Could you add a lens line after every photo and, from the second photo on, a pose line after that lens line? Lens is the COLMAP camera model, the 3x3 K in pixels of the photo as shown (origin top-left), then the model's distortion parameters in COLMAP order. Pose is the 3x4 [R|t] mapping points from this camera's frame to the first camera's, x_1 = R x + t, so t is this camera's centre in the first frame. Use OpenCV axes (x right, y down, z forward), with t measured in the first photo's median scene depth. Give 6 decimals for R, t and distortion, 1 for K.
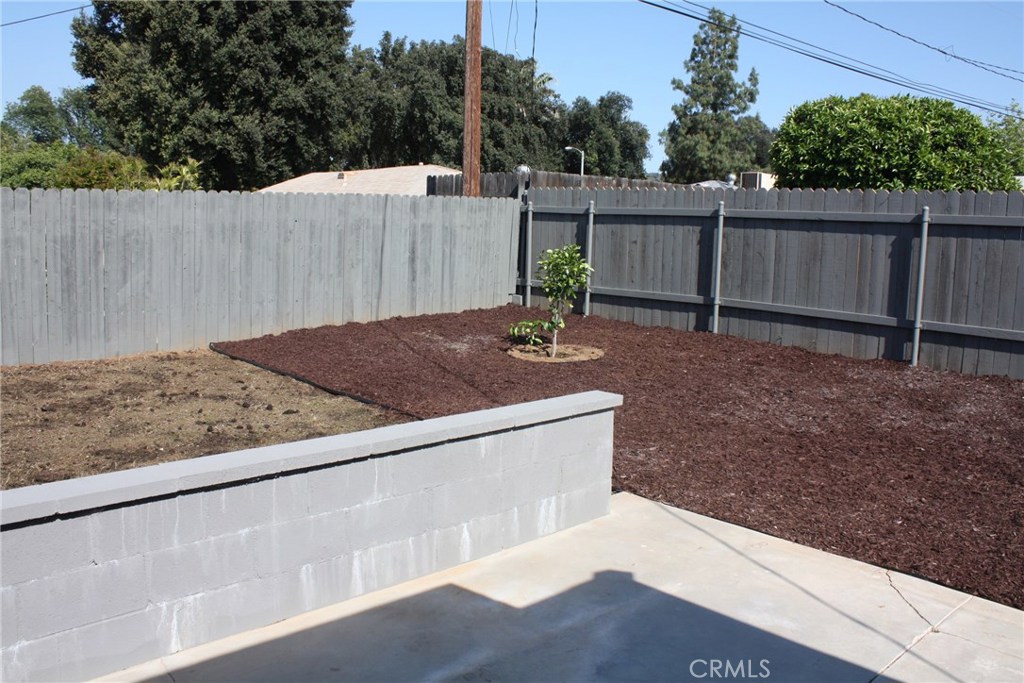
lens RADIAL K [[866.7, 0, 510.7], [0, 866.7, 337.6], [0, 0, 1]] dist [-0.149190, 0.129870]
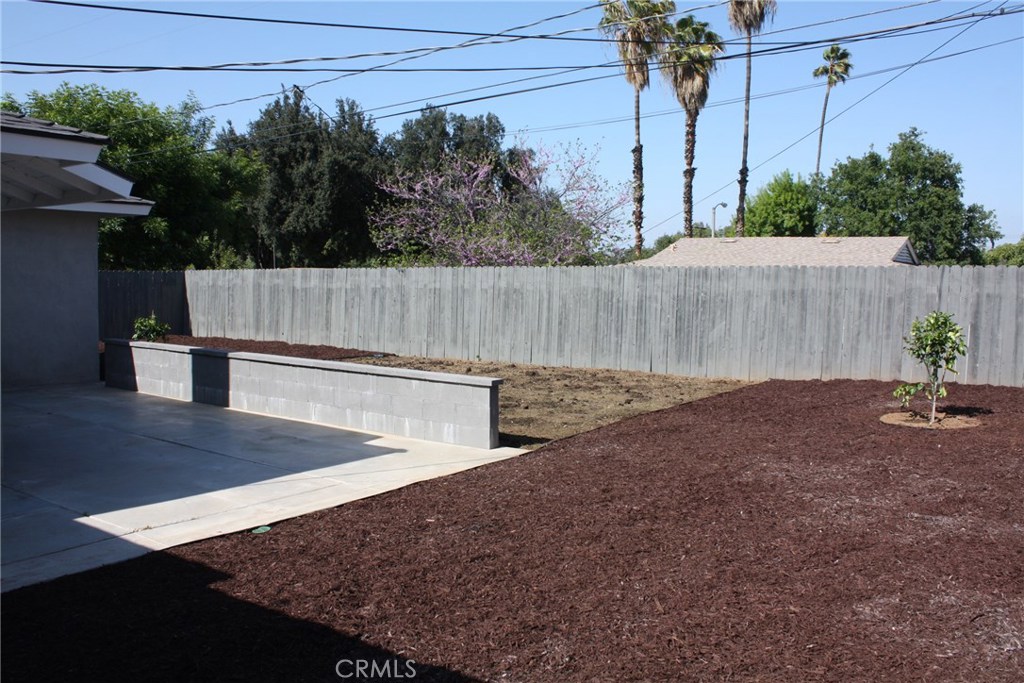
lens RADIAL K [[866.7, 0, 510.6], [0, 866.7, 343.3], [0, 0, 1]] dist [-0.149190, 0.129870]
pose [[0.193256, 0.057278, -0.979475, 0.857305], [-0.139642, 0.989738, 0.030326, -0.031111], [0.971160, 0.130915, 0.199271, 0.316074]]
